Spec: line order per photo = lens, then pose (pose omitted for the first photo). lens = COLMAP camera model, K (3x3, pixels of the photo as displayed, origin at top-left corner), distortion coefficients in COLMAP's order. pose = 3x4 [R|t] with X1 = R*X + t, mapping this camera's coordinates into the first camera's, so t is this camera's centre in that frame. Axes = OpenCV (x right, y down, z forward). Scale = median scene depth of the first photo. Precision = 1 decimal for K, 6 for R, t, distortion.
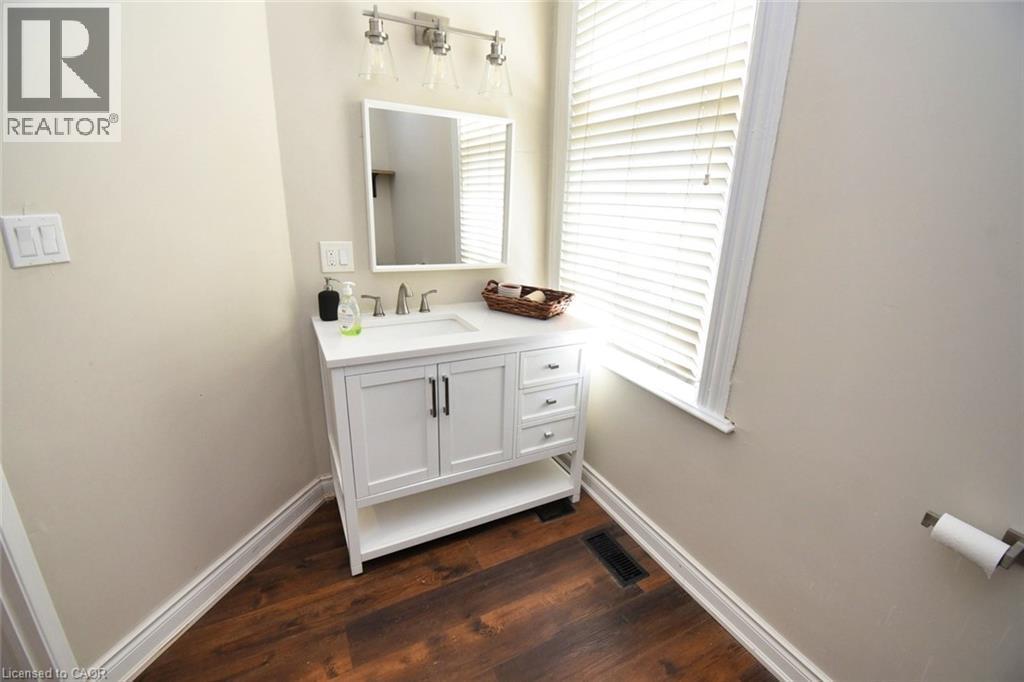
lens RADIAL K [[447.3, 0, 507.2], [0, 447.3, 342.2], [0, 0, 1]] dist [0.020375, -0.028345]
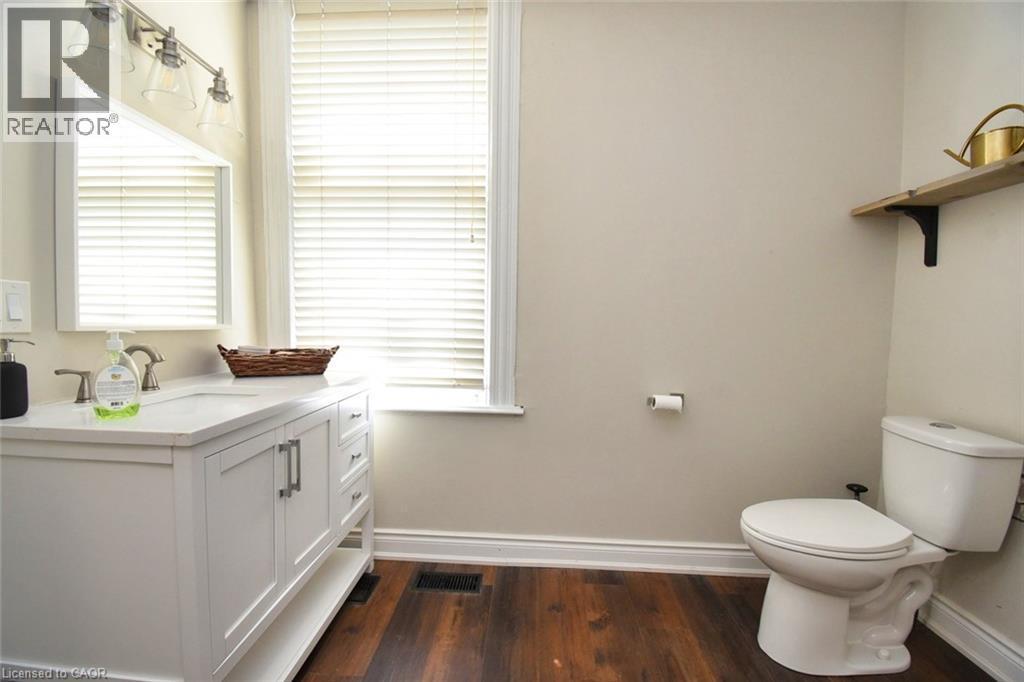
lens RADIAL K [[447.3, 0, 507.2], [0, 447.3, 342.2], [0, 0, 1]] dist [0.020375, -0.028345]
pose [[0.503189, -0.066913, 0.861582, -0.565681], [0.268566, 0.959738, -0.082314, 0.071730], [-0.821385, 0.272811, 0.500900, 0.230309]]
